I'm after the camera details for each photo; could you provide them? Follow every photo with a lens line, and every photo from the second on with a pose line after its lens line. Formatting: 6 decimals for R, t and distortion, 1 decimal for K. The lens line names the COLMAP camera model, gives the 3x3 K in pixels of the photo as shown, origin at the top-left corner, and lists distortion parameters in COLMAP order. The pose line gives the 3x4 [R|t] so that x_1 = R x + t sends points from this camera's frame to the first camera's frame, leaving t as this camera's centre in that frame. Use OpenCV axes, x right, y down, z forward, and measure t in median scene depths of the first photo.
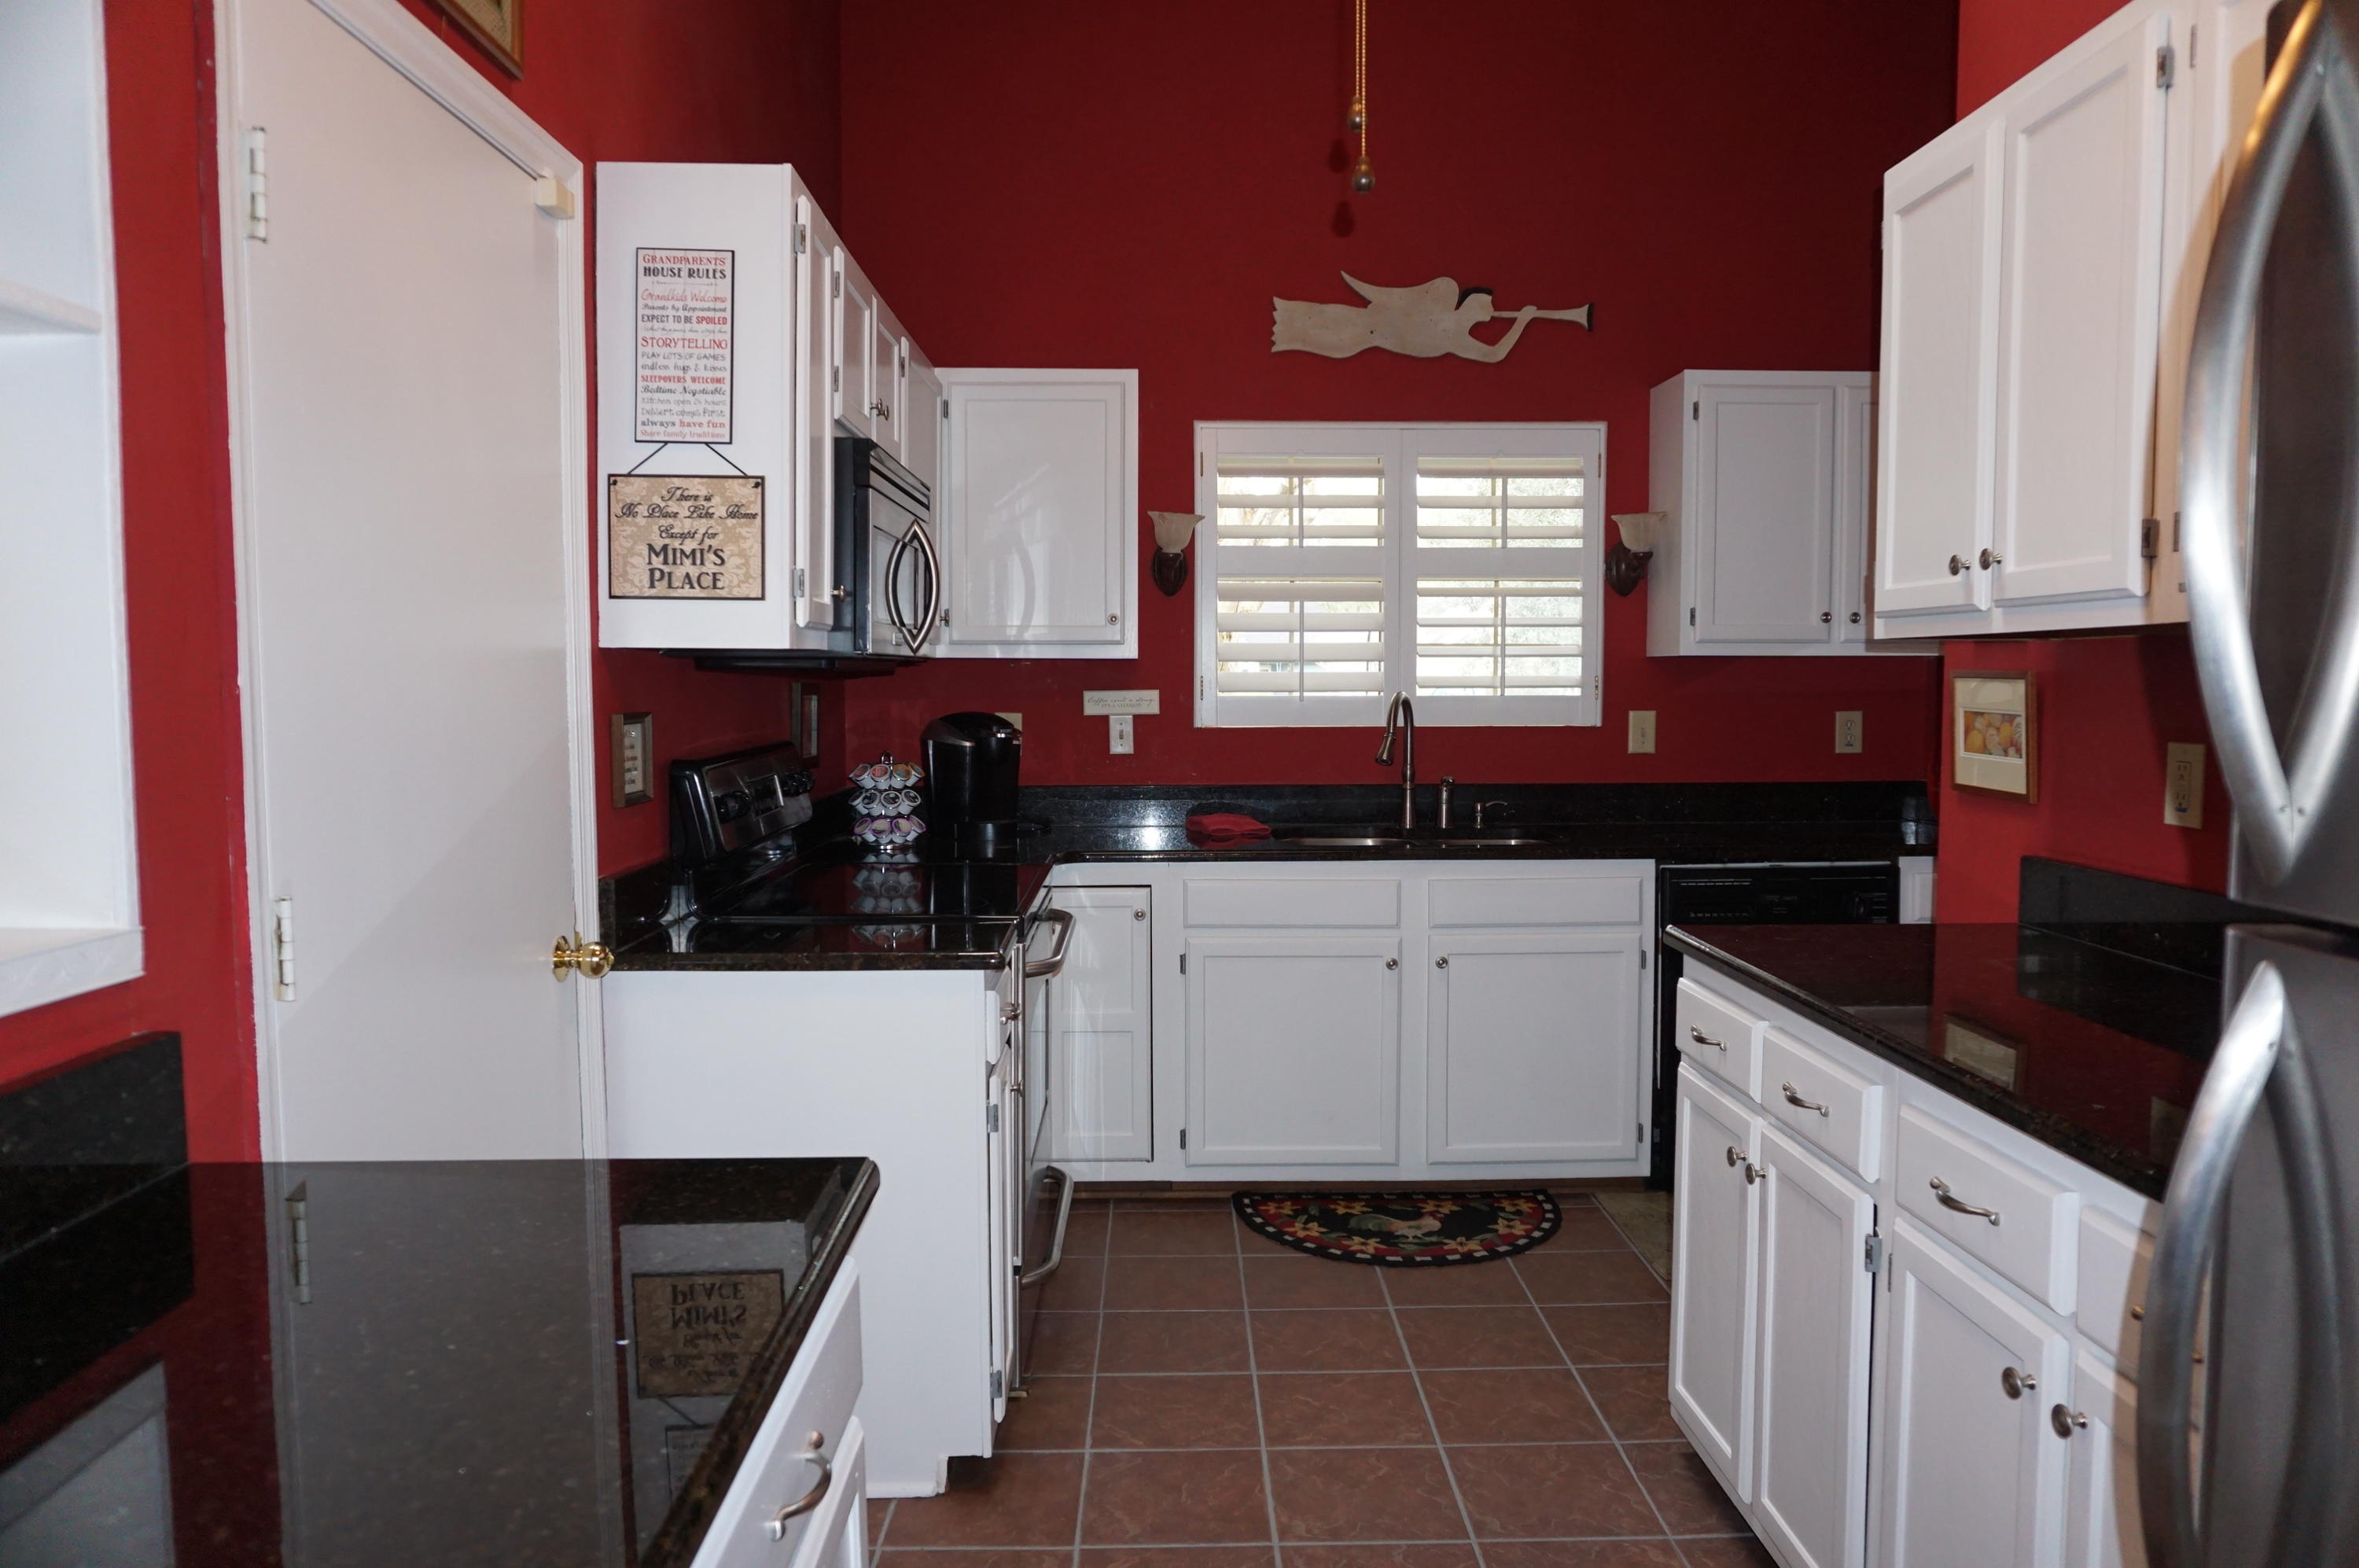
lens RADIAL K [[1581.1, 0, 1180.7], [0, 1581.1, 776.4], [0, 0, 1]] dist [-0.032435, 0.025132]
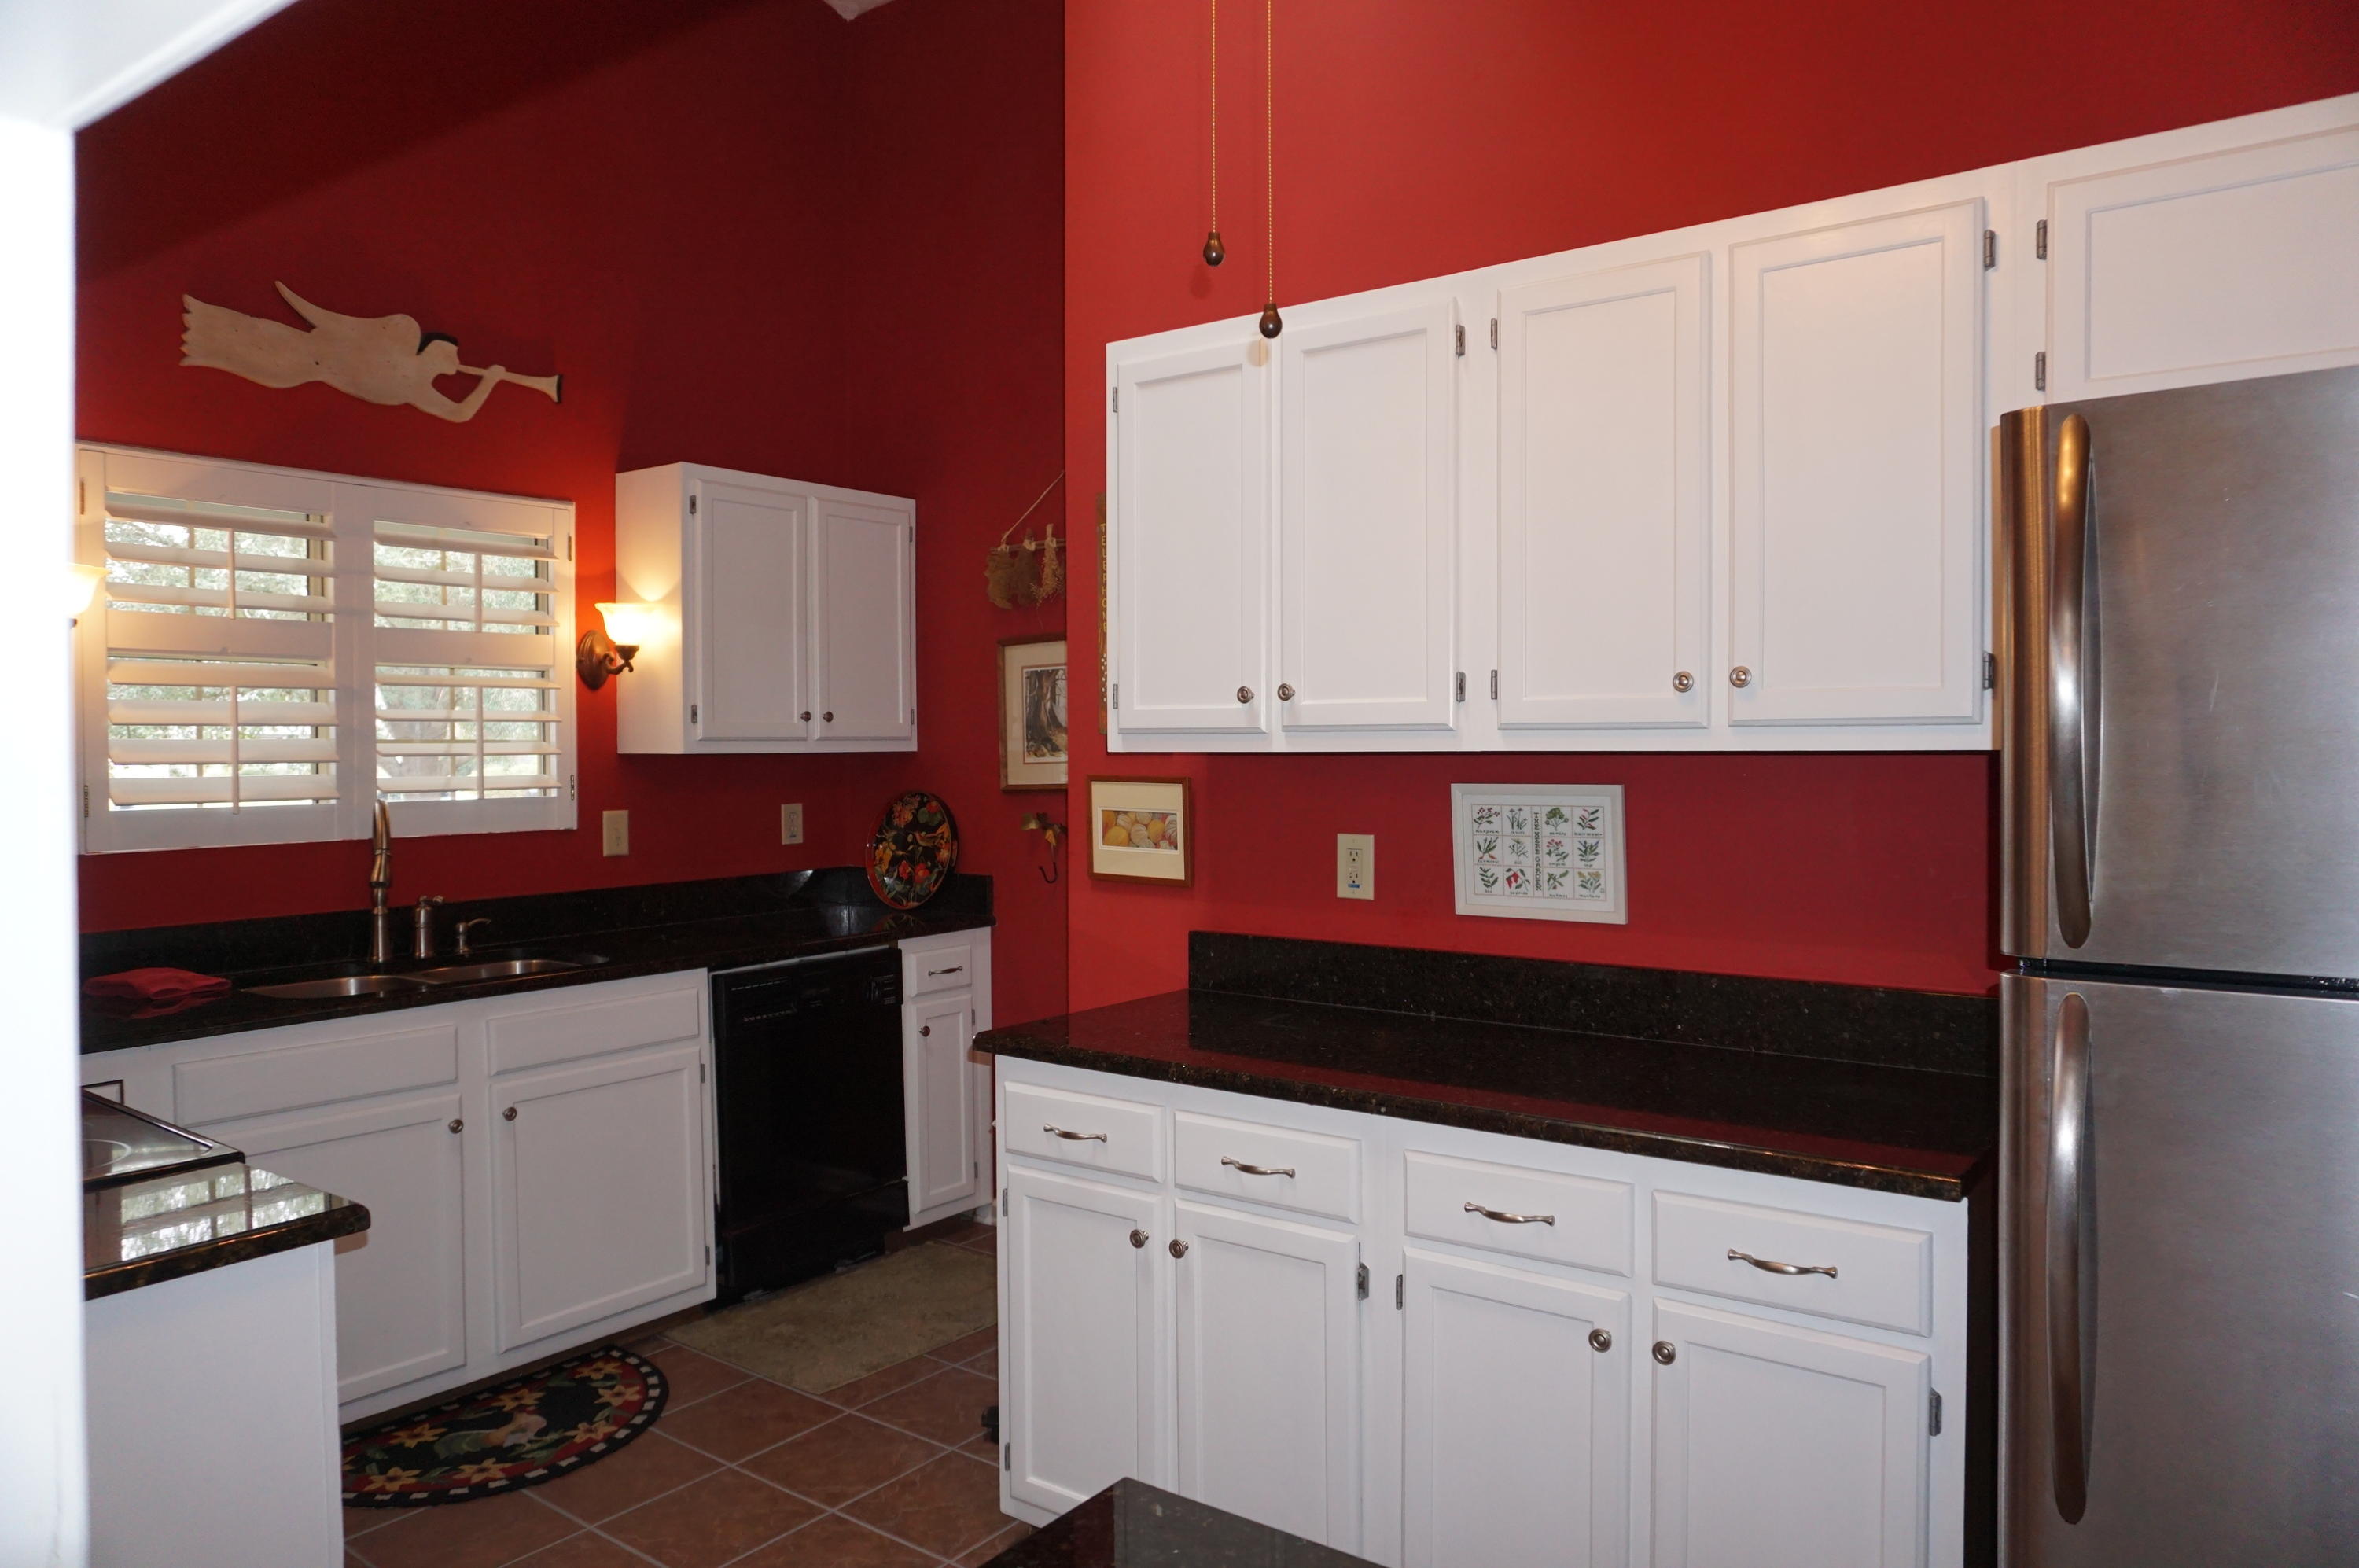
lens RADIAL K [[1581.1, 0, 1175.5], [0, 1581.1, 773.7], [0, 0, 1]] dist [-0.032435, 0.025132]
pose [[0.619830, -0.016617, 0.784560, -0.278540], [0.053250, 0.998362, -0.020923, -0.030046], [-0.782927, 0.054747, 0.619700, 0.172514]]
